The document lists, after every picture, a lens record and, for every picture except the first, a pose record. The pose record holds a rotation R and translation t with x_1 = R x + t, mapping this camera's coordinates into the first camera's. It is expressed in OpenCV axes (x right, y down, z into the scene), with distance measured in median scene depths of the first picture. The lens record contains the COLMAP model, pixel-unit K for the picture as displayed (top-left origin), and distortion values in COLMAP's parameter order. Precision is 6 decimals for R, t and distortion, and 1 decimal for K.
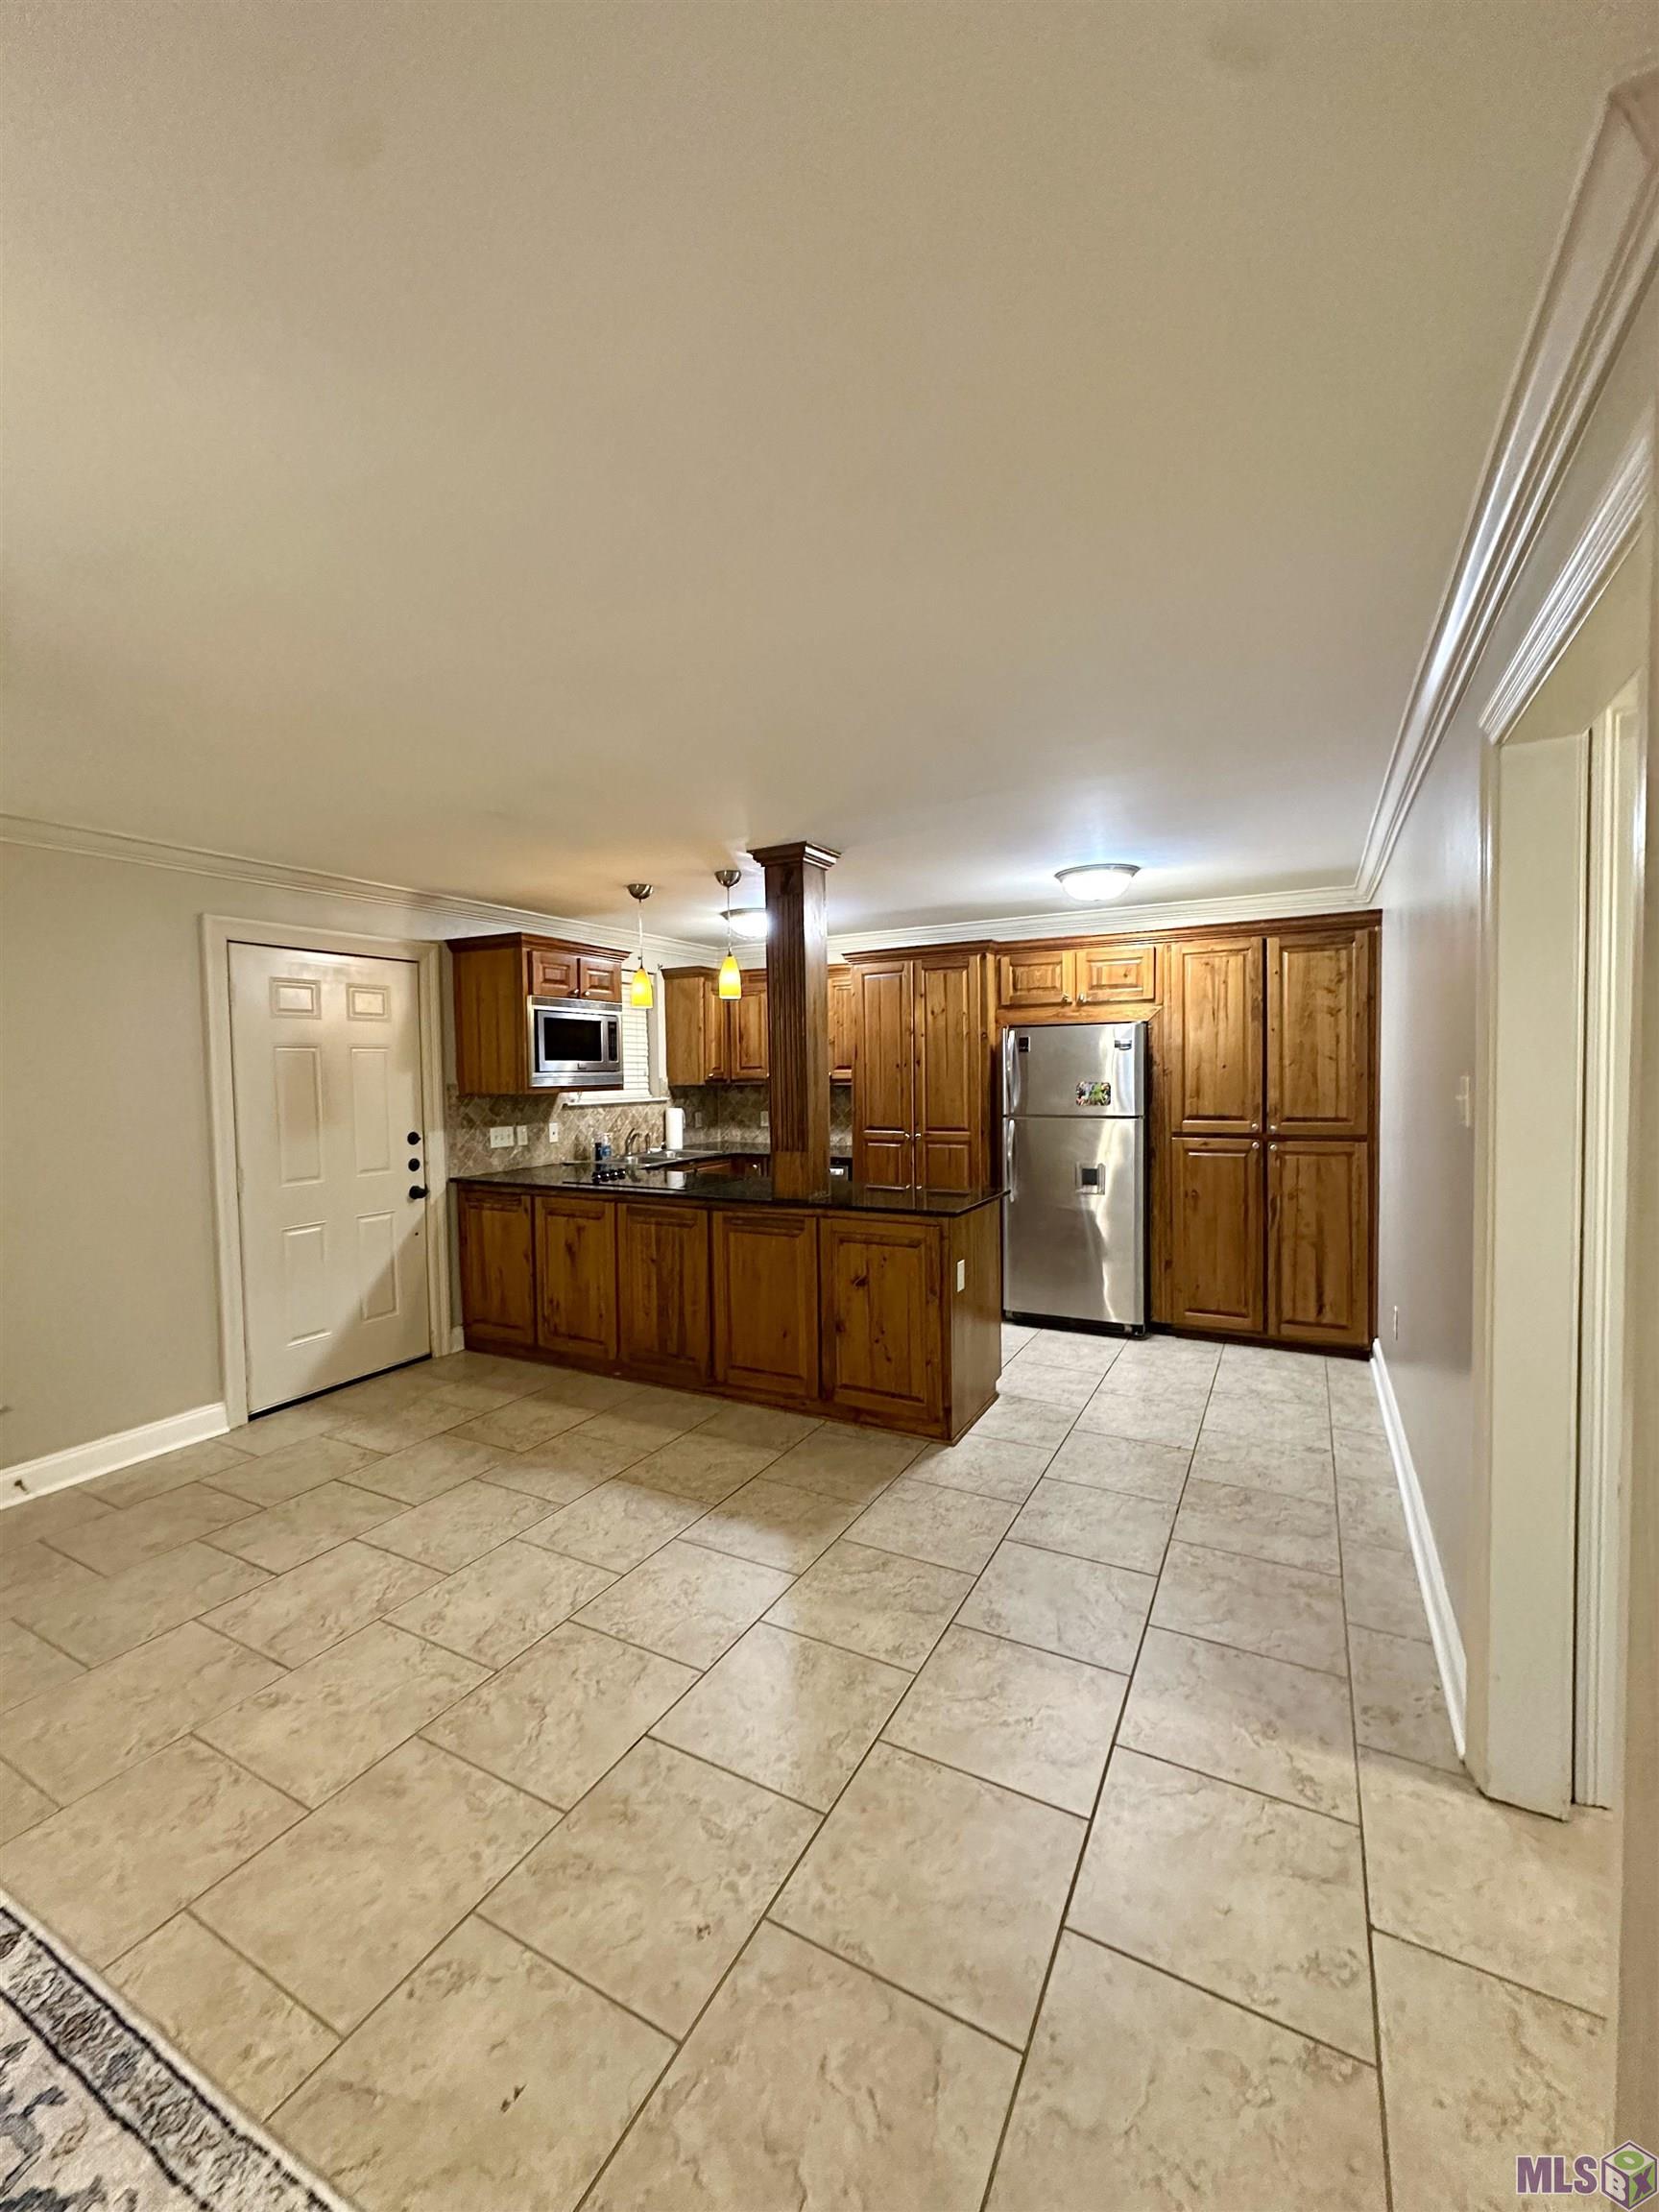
lens RADIAL K [[878.8, 0, 822.8], [0, 878.8, 1098.6], [0, 0, 1]] dist [-0.001324, 0.000026]
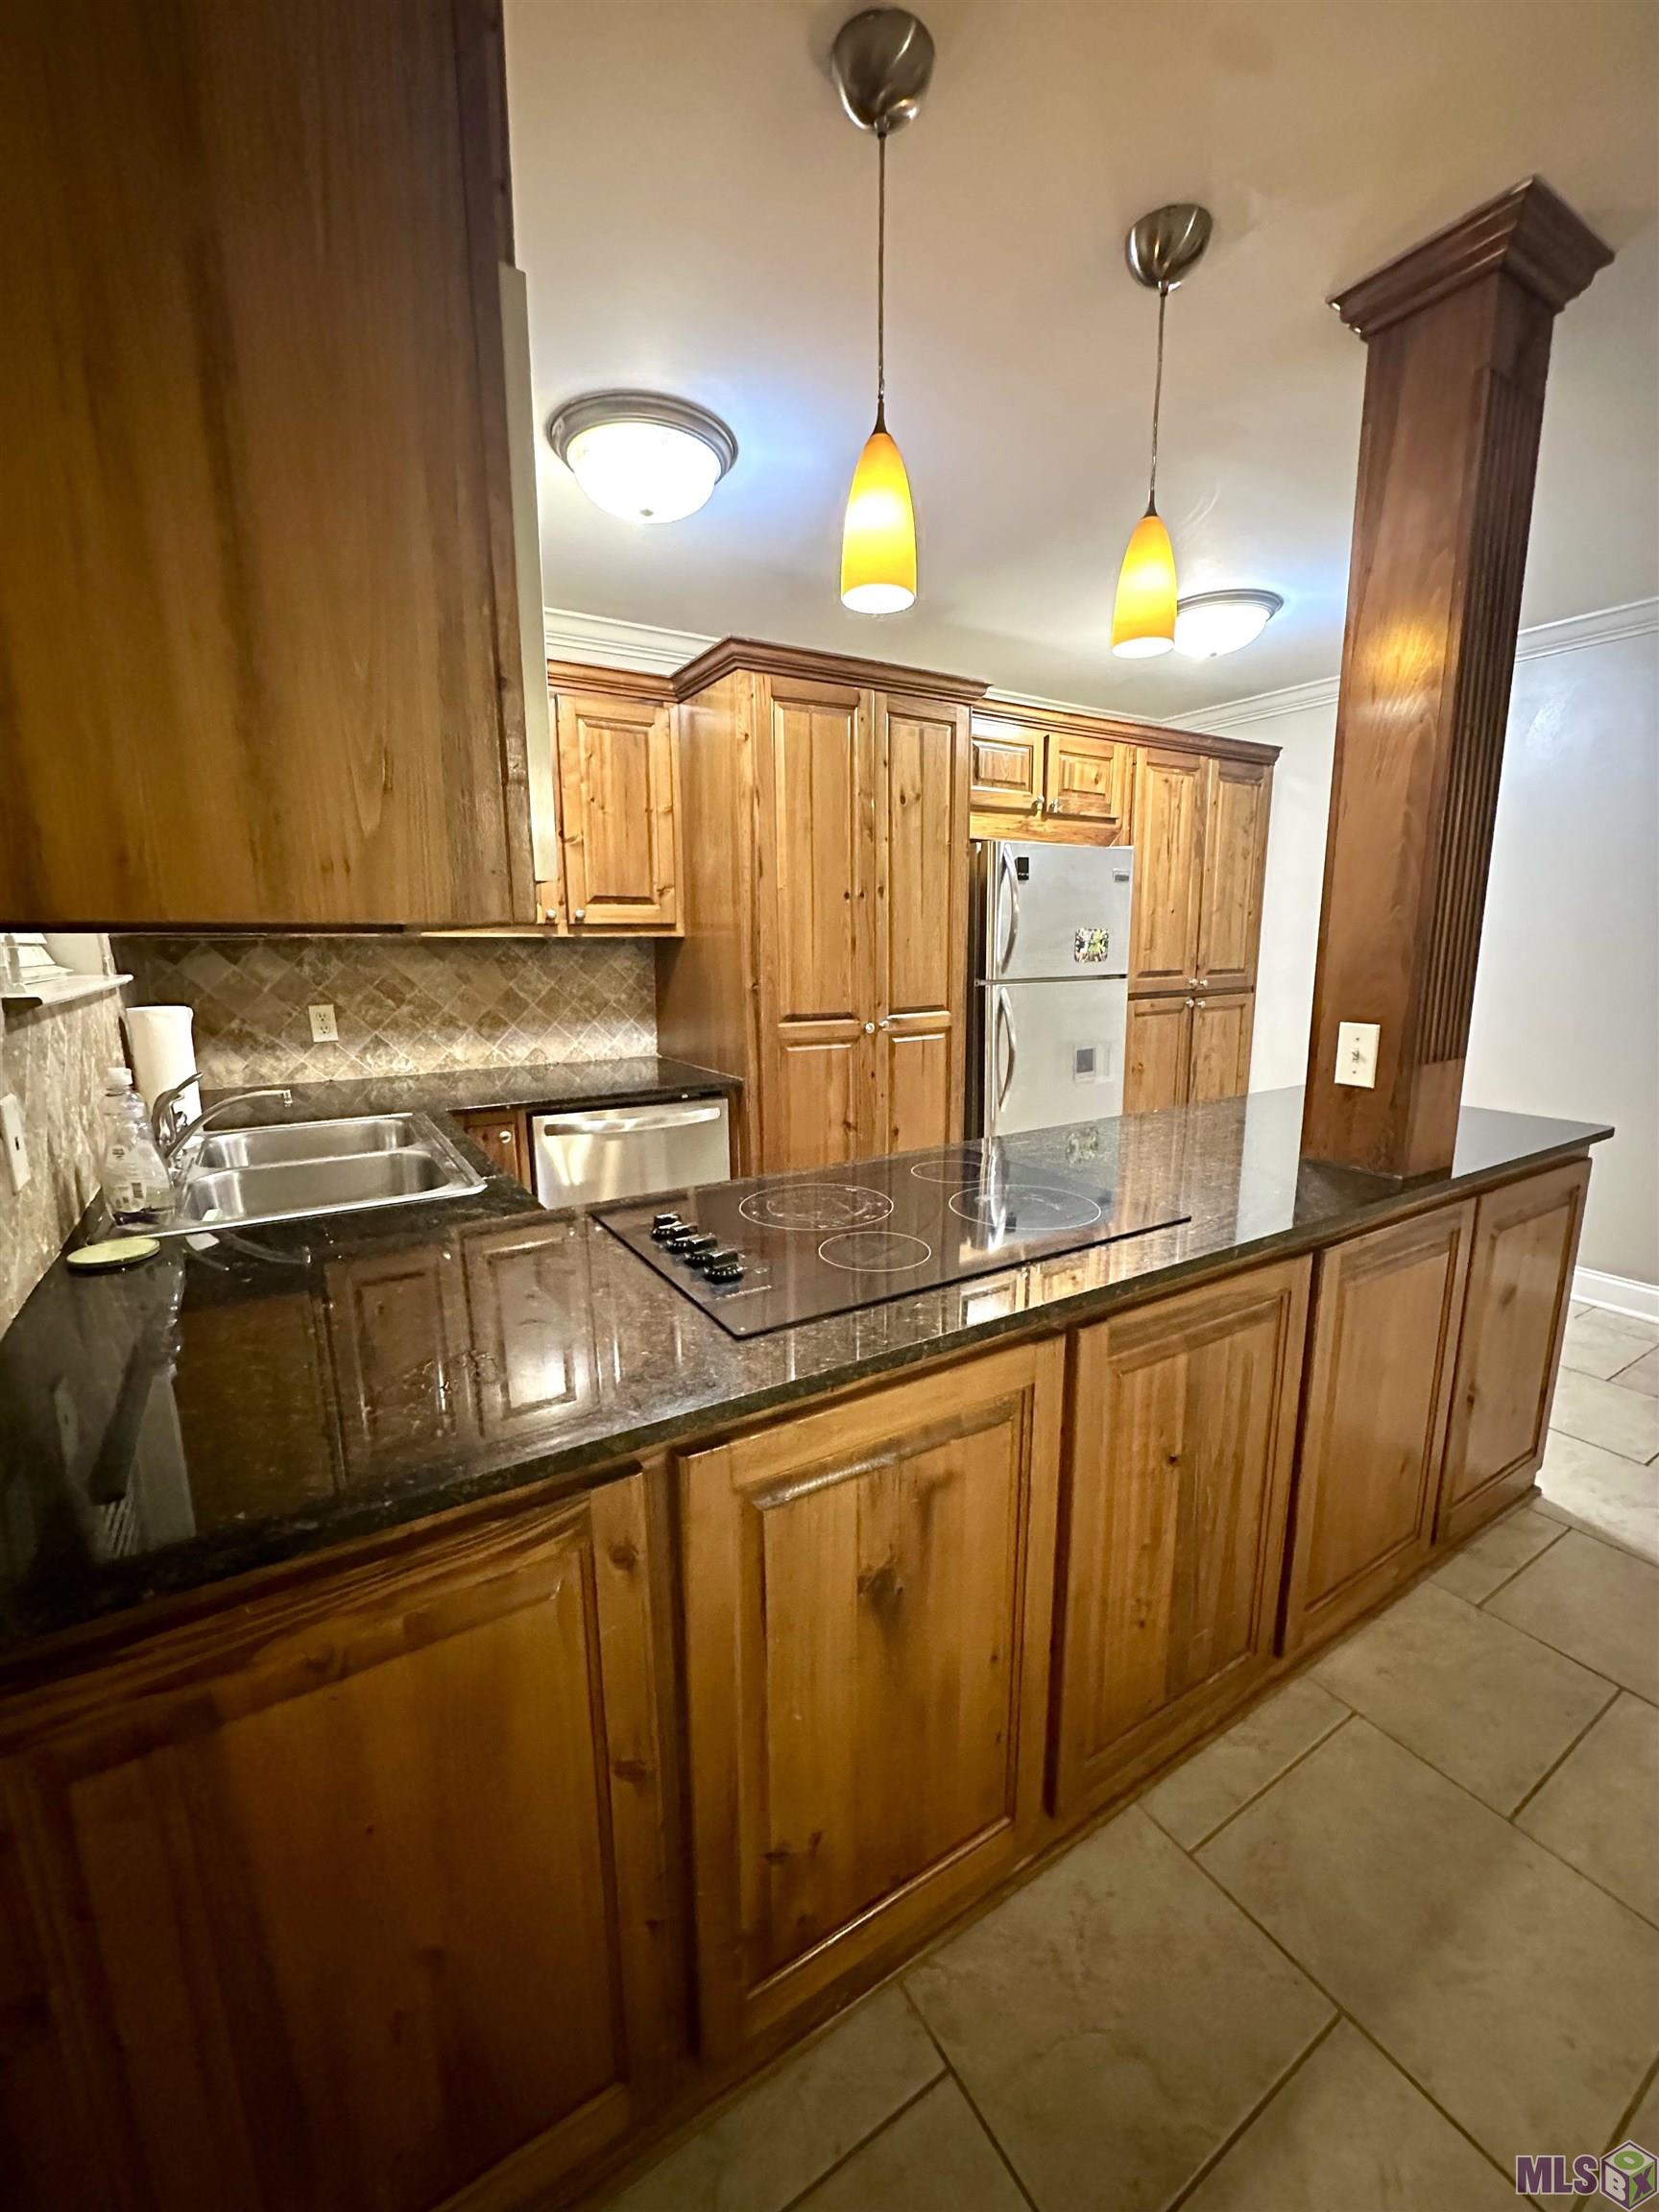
lens RADIAL K [[878.8, 0, 829.3], [0, 878.8, 1107.7], [0, 0, 1]] dist [-0.001324, 0.000026]
pose [[0.496946, -0.153305, 0.854133, -0.470386], [0.029638, 0.986696, 0.159855, 0.004514], [-0.867275, -0.054124, 0.494878, 0.894031]]
